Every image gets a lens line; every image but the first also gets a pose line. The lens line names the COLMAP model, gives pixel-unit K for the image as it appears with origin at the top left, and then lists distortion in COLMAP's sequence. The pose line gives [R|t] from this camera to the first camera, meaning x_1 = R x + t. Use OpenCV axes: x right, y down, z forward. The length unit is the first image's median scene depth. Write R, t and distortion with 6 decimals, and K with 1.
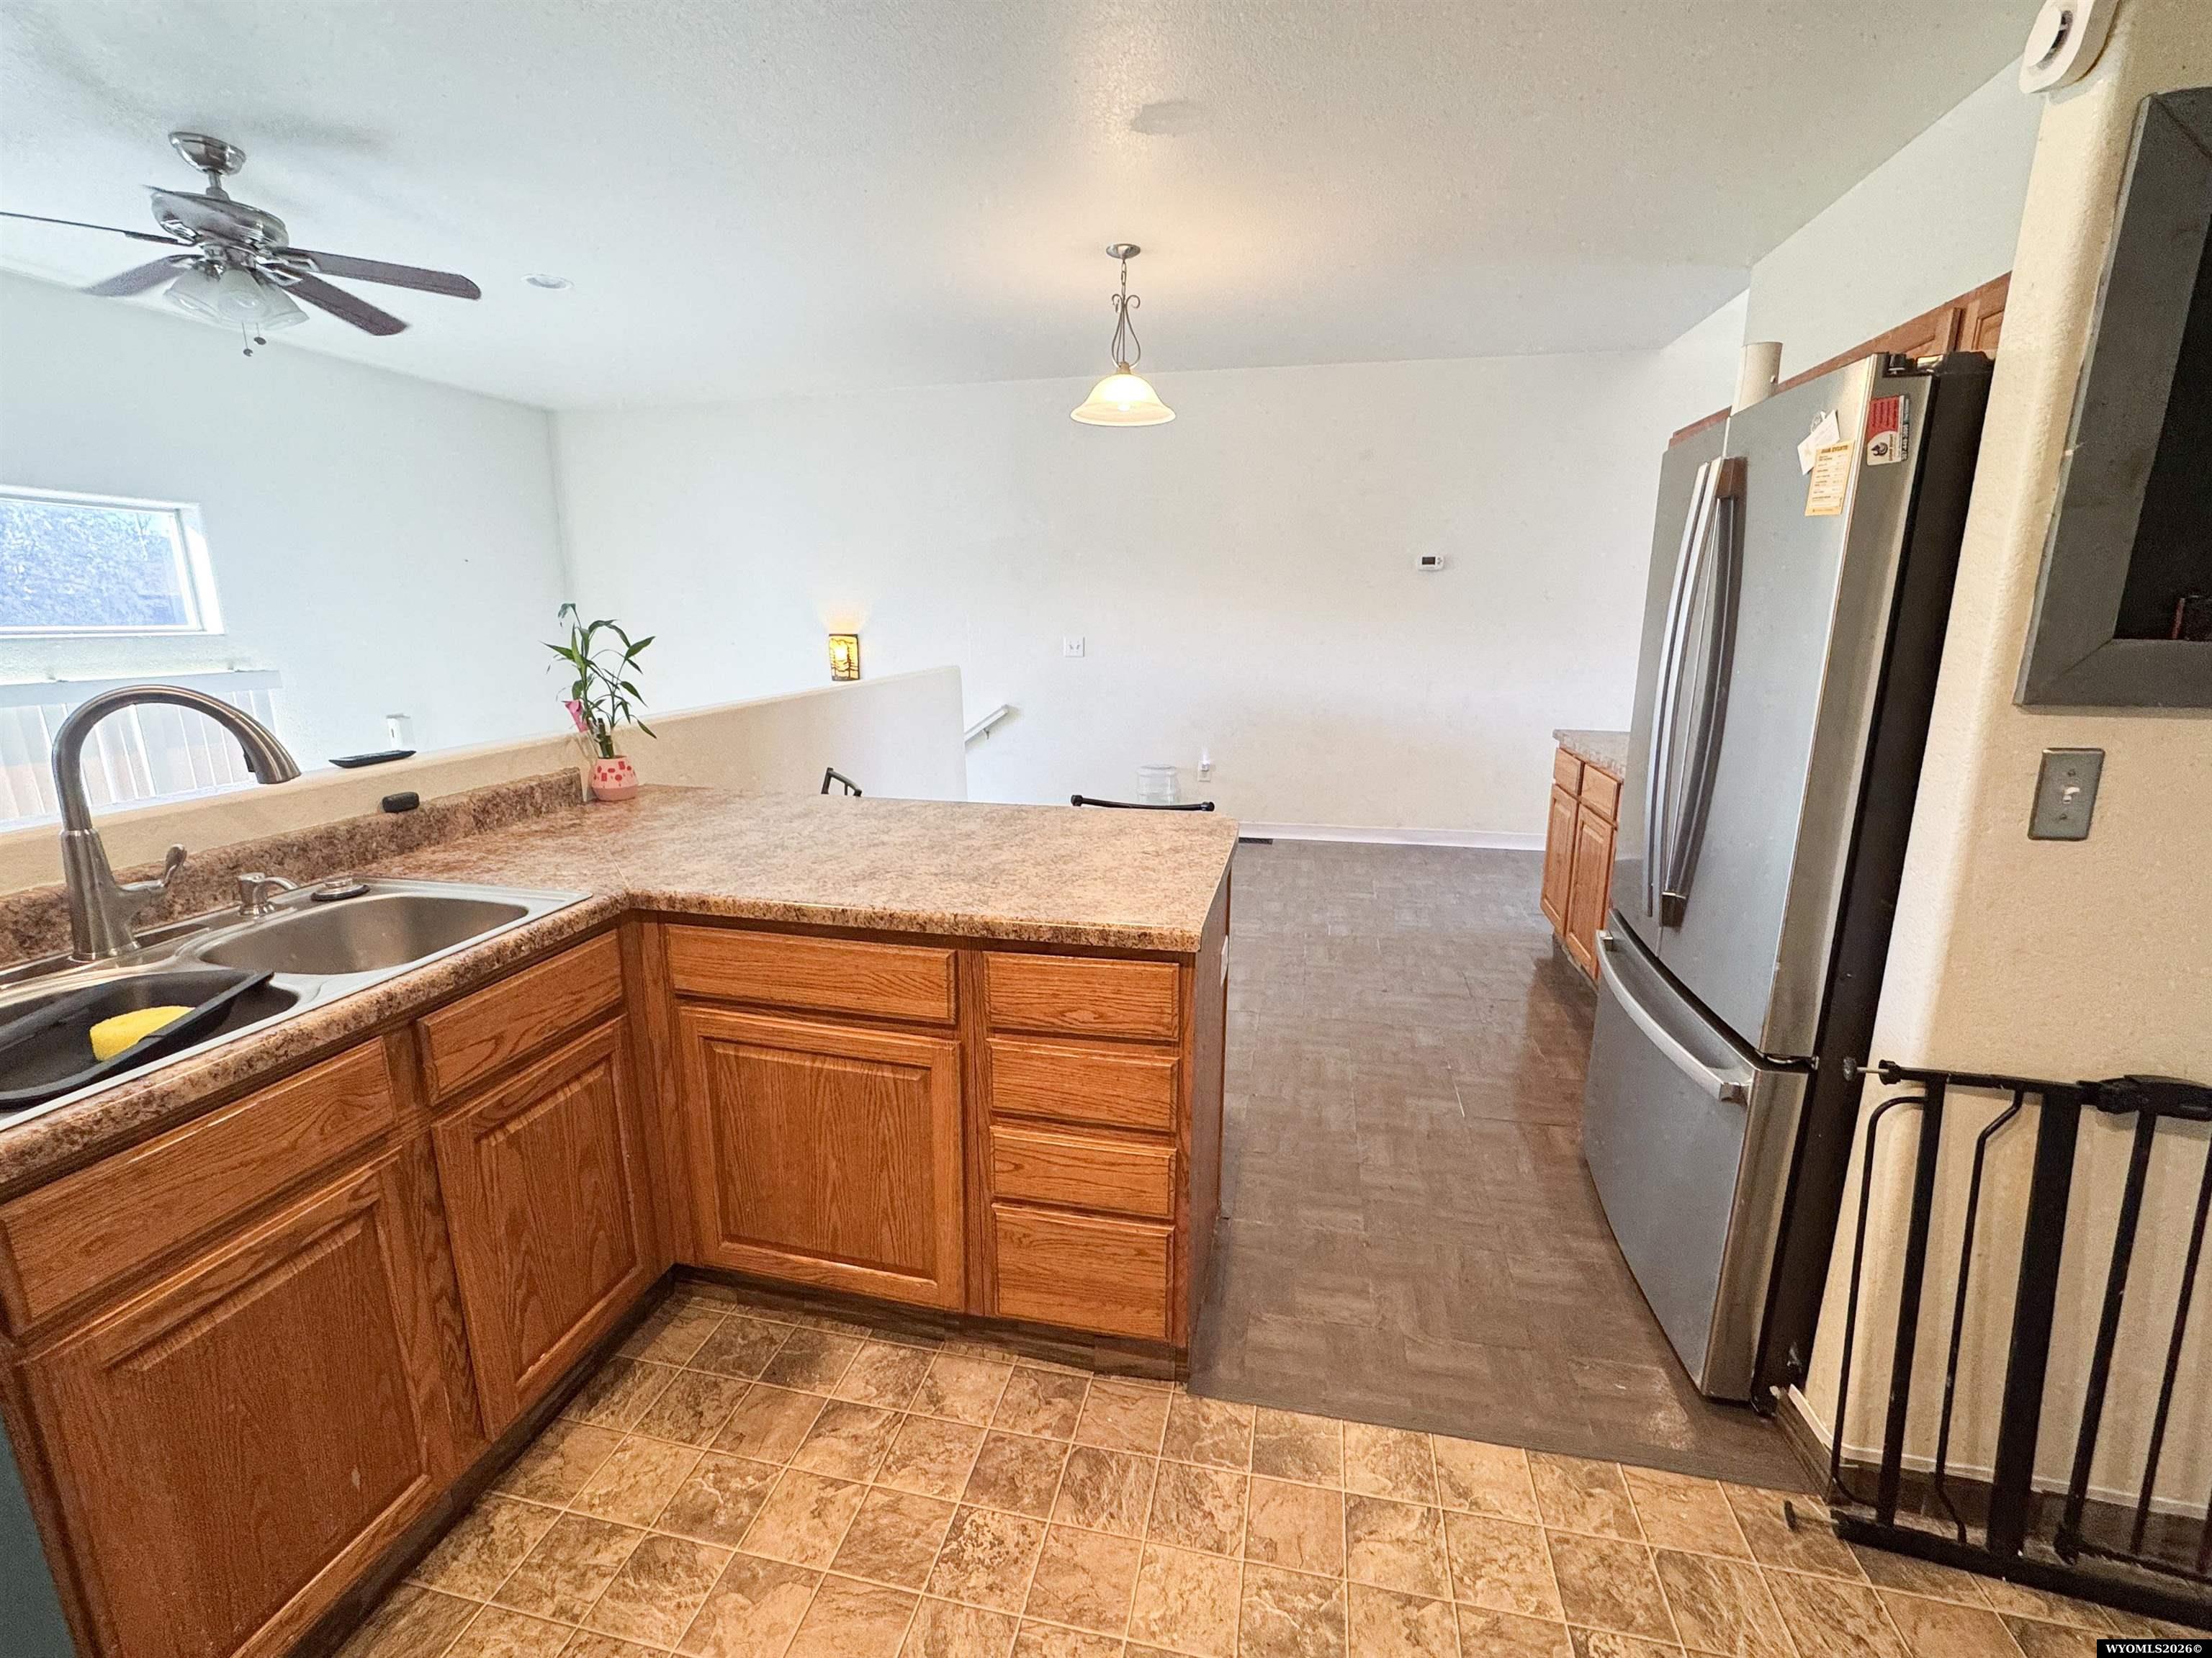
lens RADIAL K [[977.2, 0, 1072.3], [0, 977.2, 842.3], [0, 0, 1]] dist [-0.001498, 0.000009]
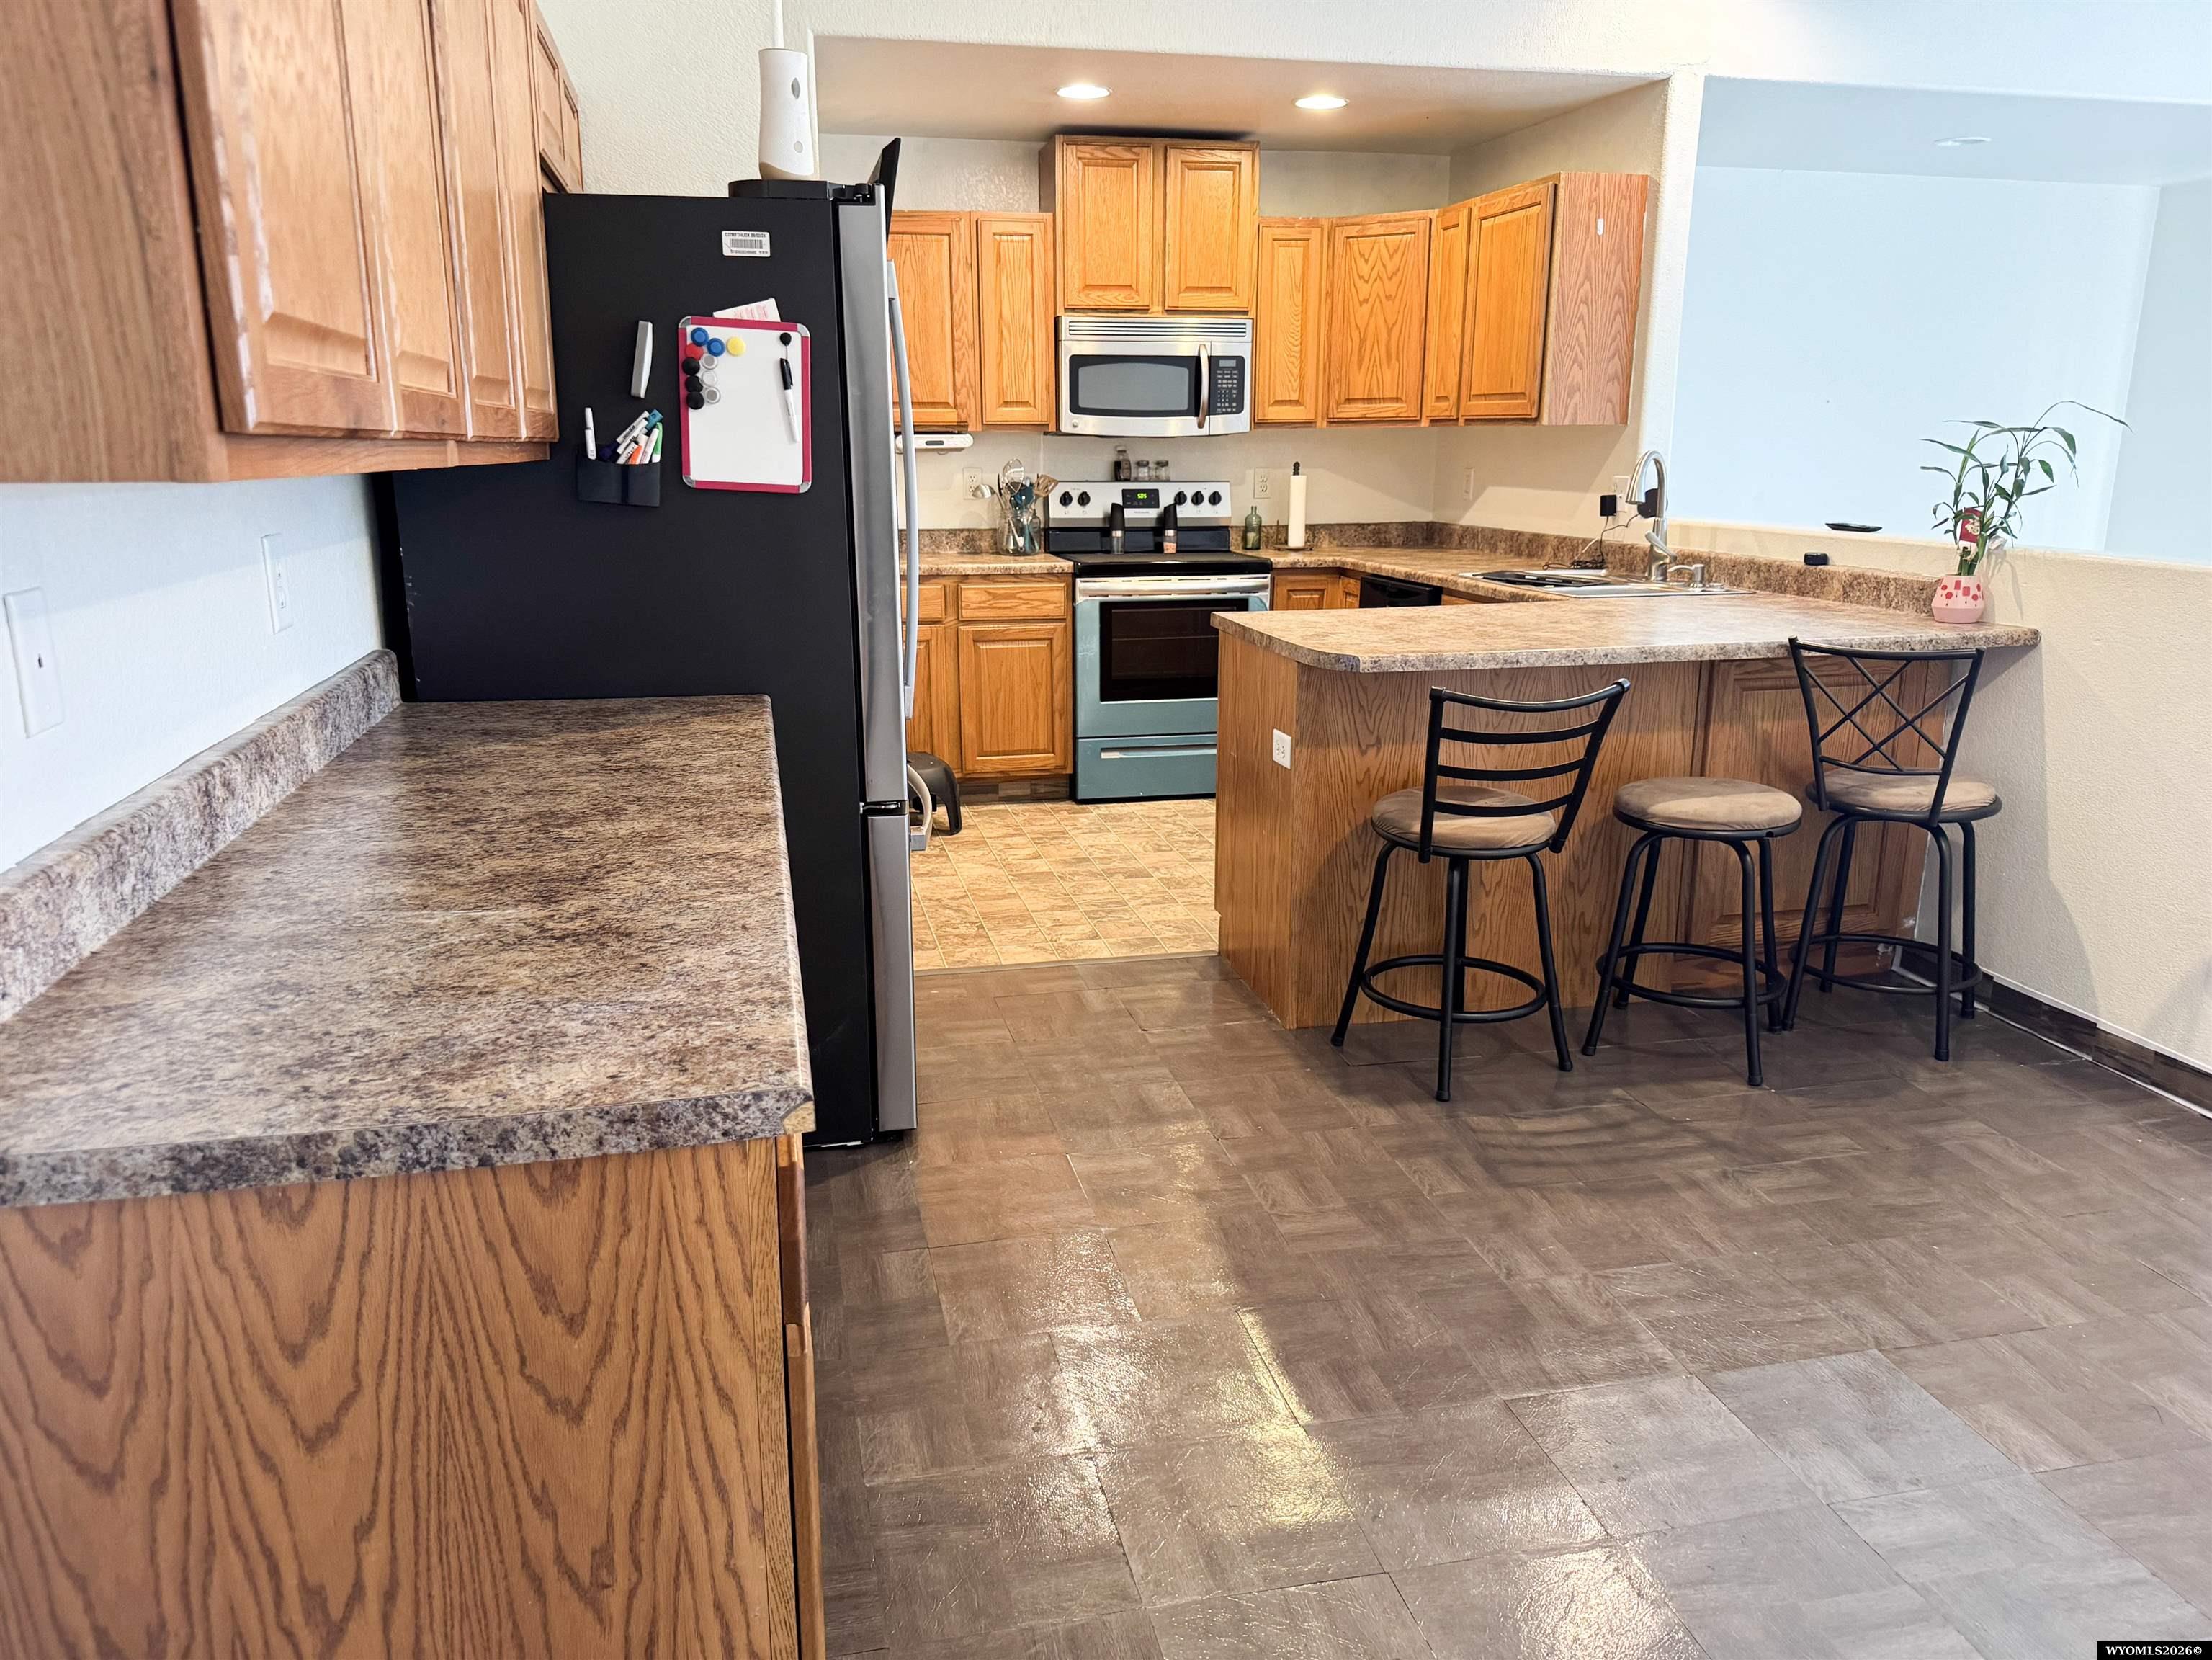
lens RADIAL K [[1605.4, 0, 1106.0], [0, 1605.4, 830.0], [0, 0, 1]] dist [0.069774, -0.091060]
pose [[-0.898731, 0.108139, -0.424957, 1.323913], [-0.100708, 0.892308, 0.440050, -0.673546], [0.426779, 0.438284, -0.791054, 2.876545]]
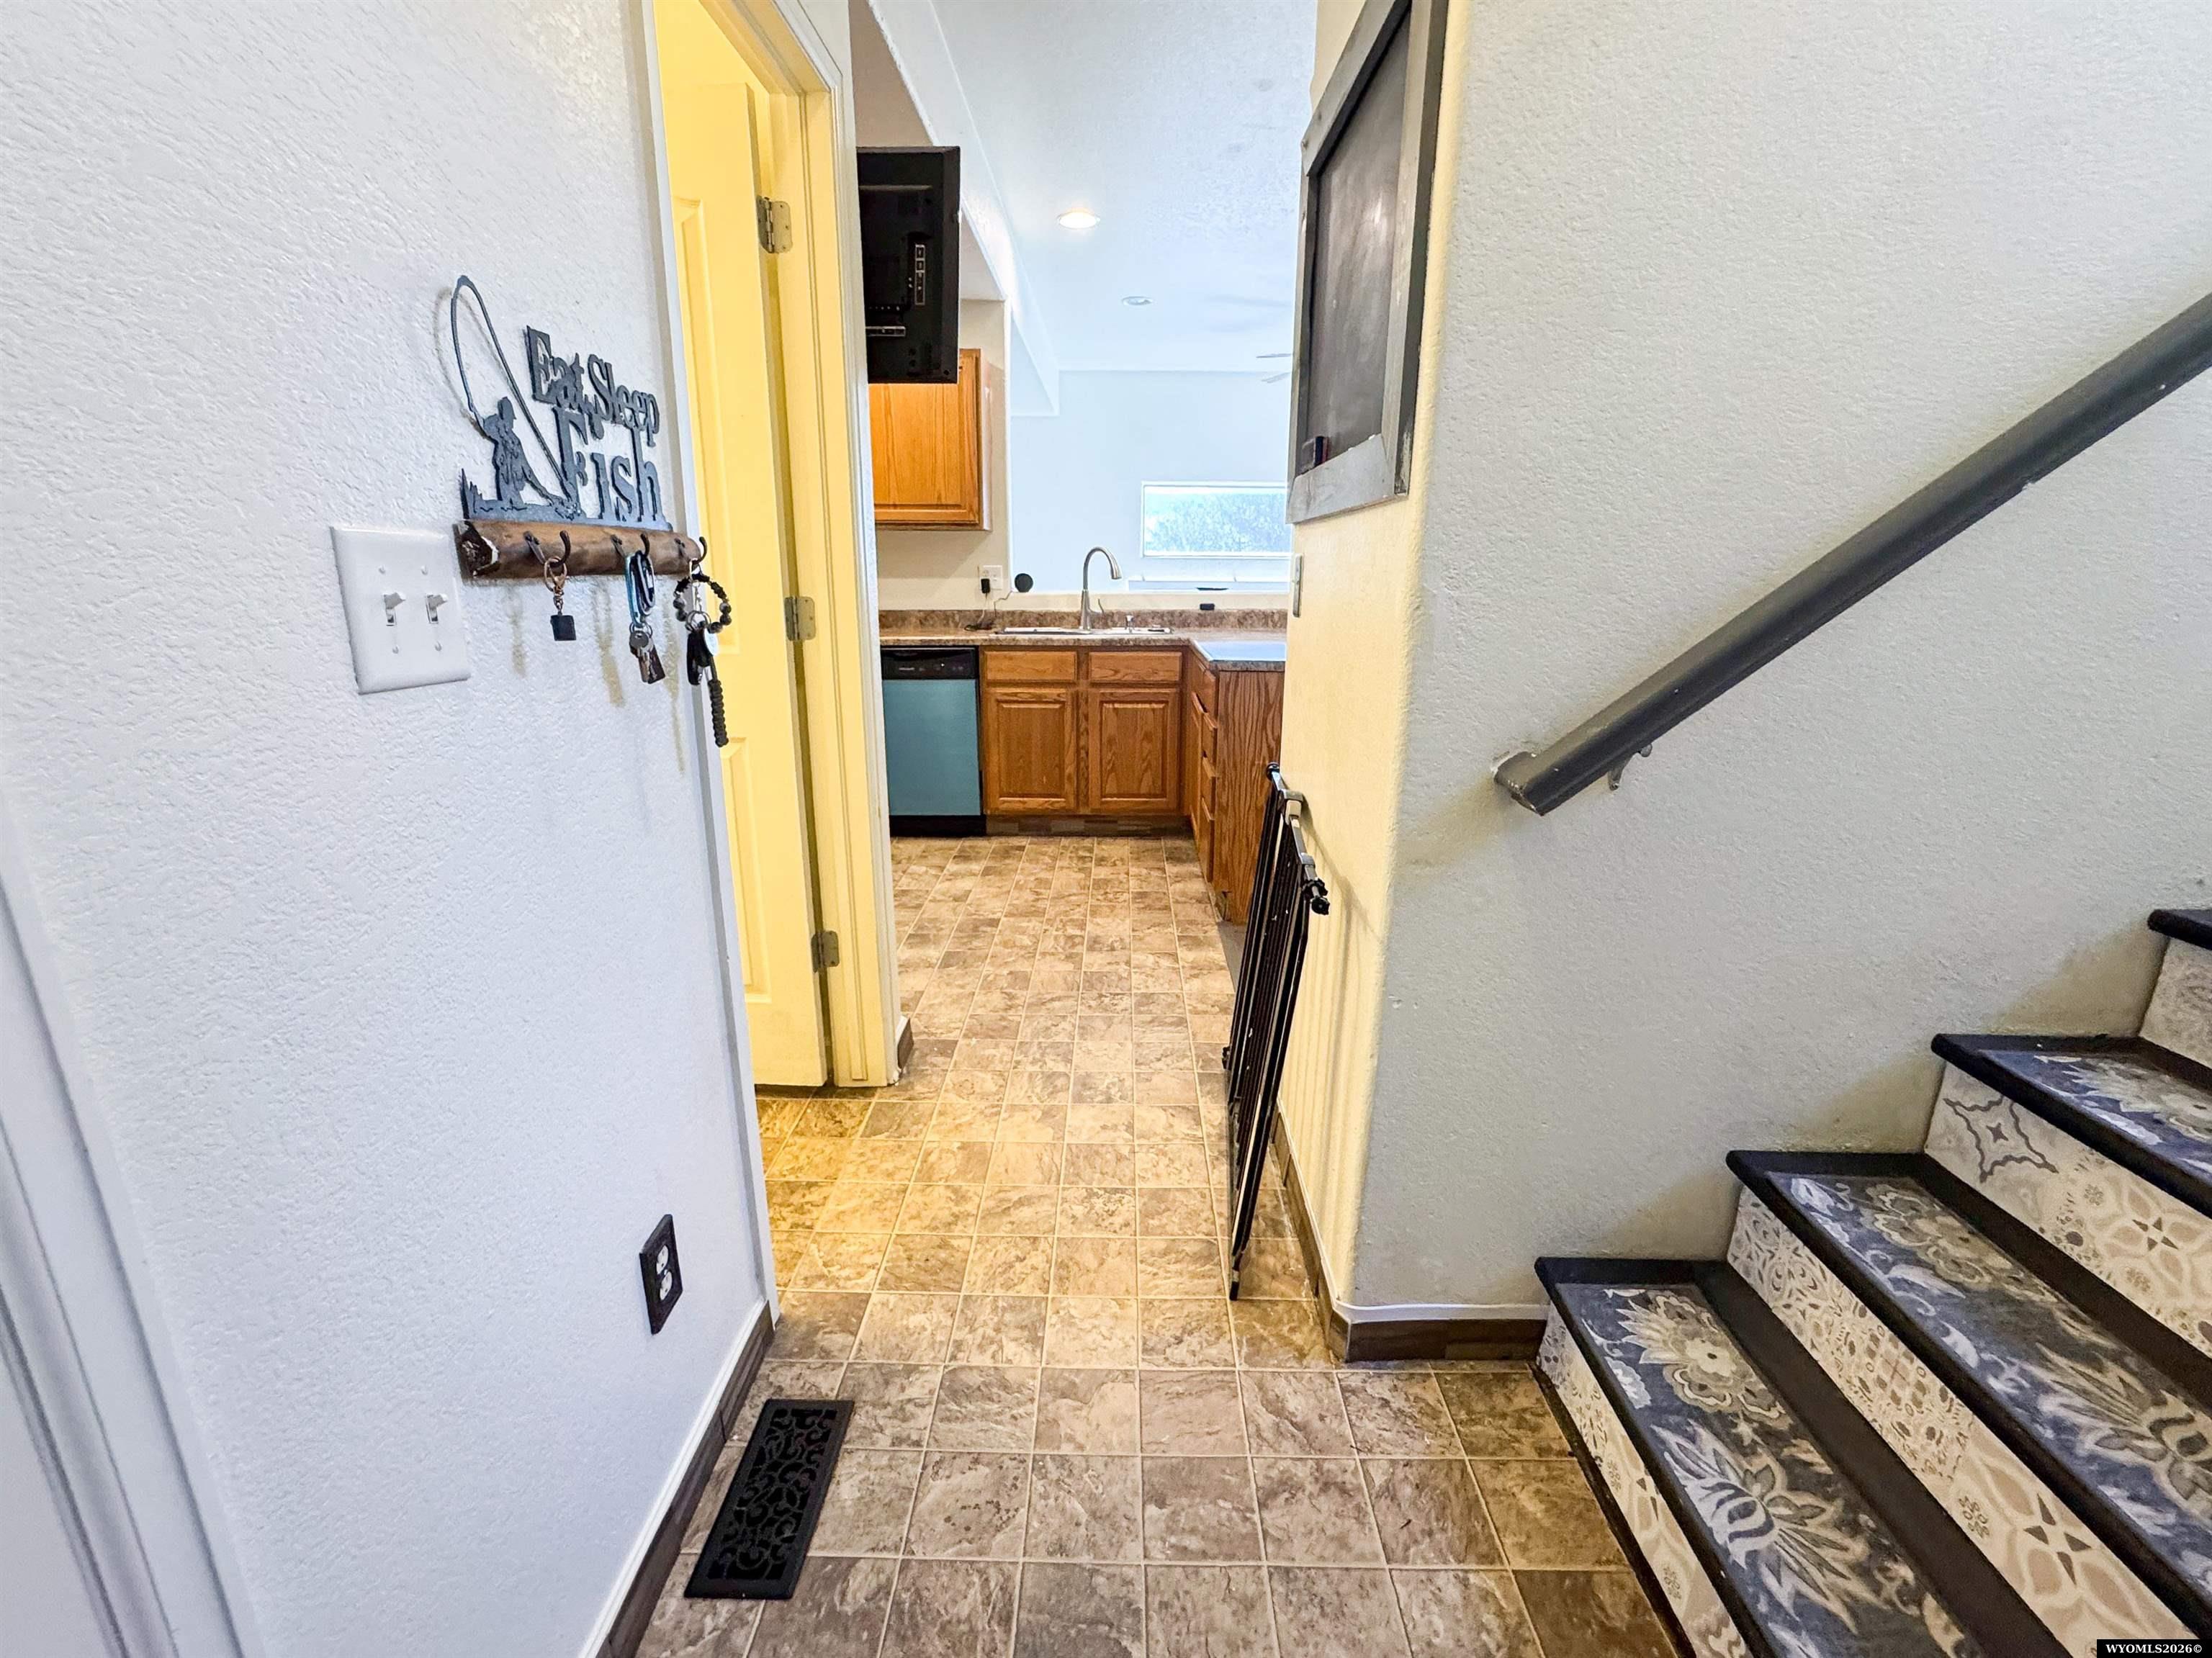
lens RADIAL K [[927.6, 0, 1103.6], [0, 927.6, 809.3], [0, 0, 1]] dist [-0.001533, -0.000193]
pose [[0.211480, 0.251114, -0.944573, 1.804168], [-0.233355, 0.951455, 0.200698, 0.041864], [0.949116, 0.177977, 0.259812, 0.286821]]
